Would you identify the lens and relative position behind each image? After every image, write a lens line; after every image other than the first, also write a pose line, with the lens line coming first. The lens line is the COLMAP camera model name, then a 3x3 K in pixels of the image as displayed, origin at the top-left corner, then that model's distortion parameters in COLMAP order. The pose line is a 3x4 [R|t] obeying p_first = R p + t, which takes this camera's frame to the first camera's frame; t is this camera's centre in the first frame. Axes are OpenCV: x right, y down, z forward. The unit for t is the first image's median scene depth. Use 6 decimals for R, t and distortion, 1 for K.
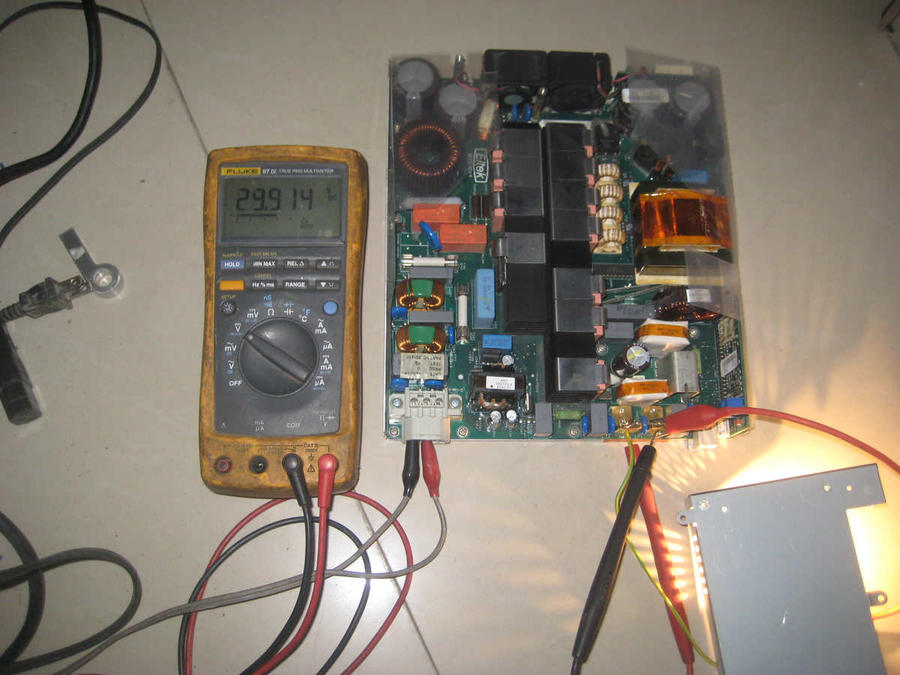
lens RADIAL K [[955.4, 0, 450.0], [0, 955.4, 337.5], [0, 0, 1]] dist [-0.163696, 0.206226]
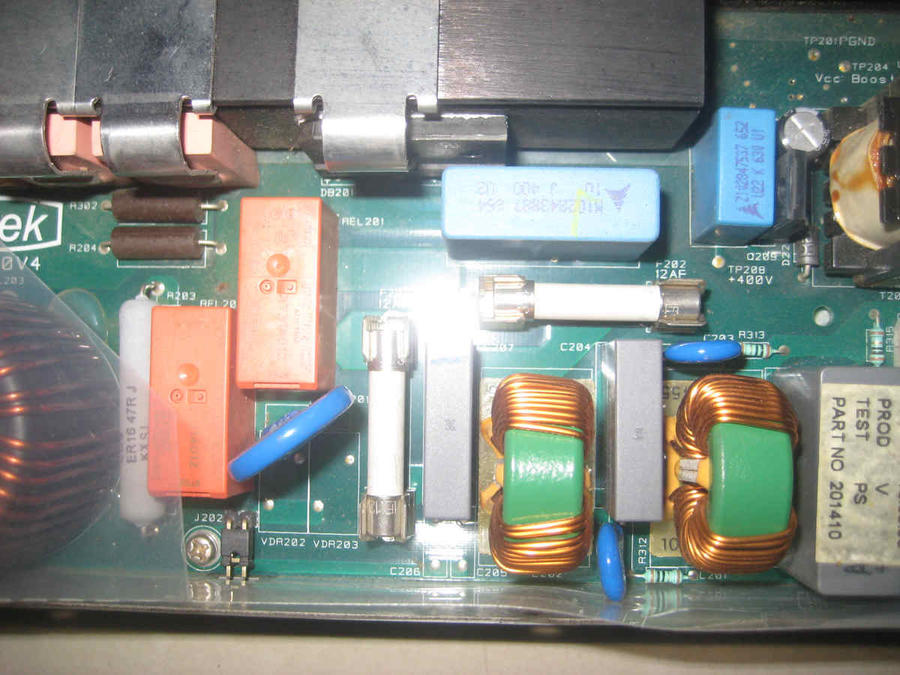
lens RADIAL K [[955.4, 0, 450.0], [0, 955.4, 337.5], [0, 0, 1]] dist [-0.163696, 0.206226]
pose [[0.014613, -0.999879, -0.005269, 0.005116], [0.973434, 0.013022, 0.228595, -0.125267], [-0.228499, -0.008469, 0.973507, 0.782852]]
